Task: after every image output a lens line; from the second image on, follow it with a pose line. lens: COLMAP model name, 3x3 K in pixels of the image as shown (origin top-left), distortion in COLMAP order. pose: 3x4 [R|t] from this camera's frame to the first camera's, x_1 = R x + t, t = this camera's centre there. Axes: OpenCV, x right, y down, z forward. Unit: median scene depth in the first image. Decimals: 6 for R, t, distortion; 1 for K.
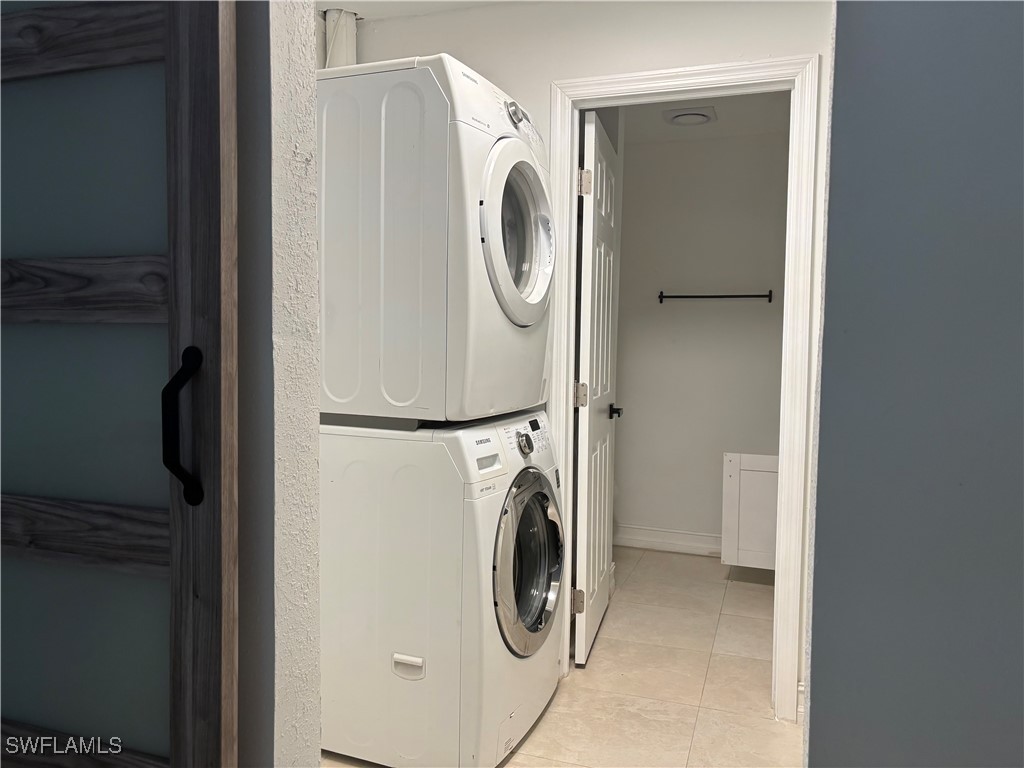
lens RADIAL K [[774.9, 0, 512.0], [0, 774.9, 384.0], [0, 0, 1]] dist [0.030427, -0.010010]
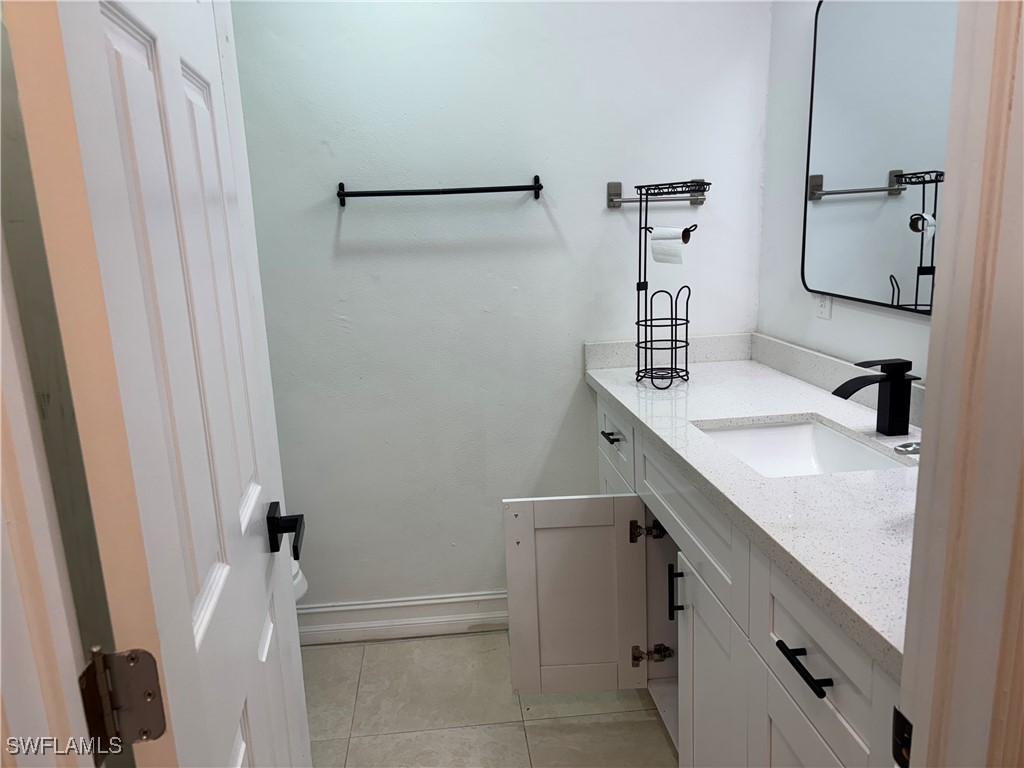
lens RADIAL K [[774.9, 0, 512.0], [0, 774.9, 384.0], [0, 0, 1]] dist [0.030427, -0.010010]
pose [[0.907738, -0.130857, 0.398608, 0.070135], [0.078477, 0.986304, 0.145074, -0.054913], [-0.412133, -0.100408, 0.905574, 0.477618]]
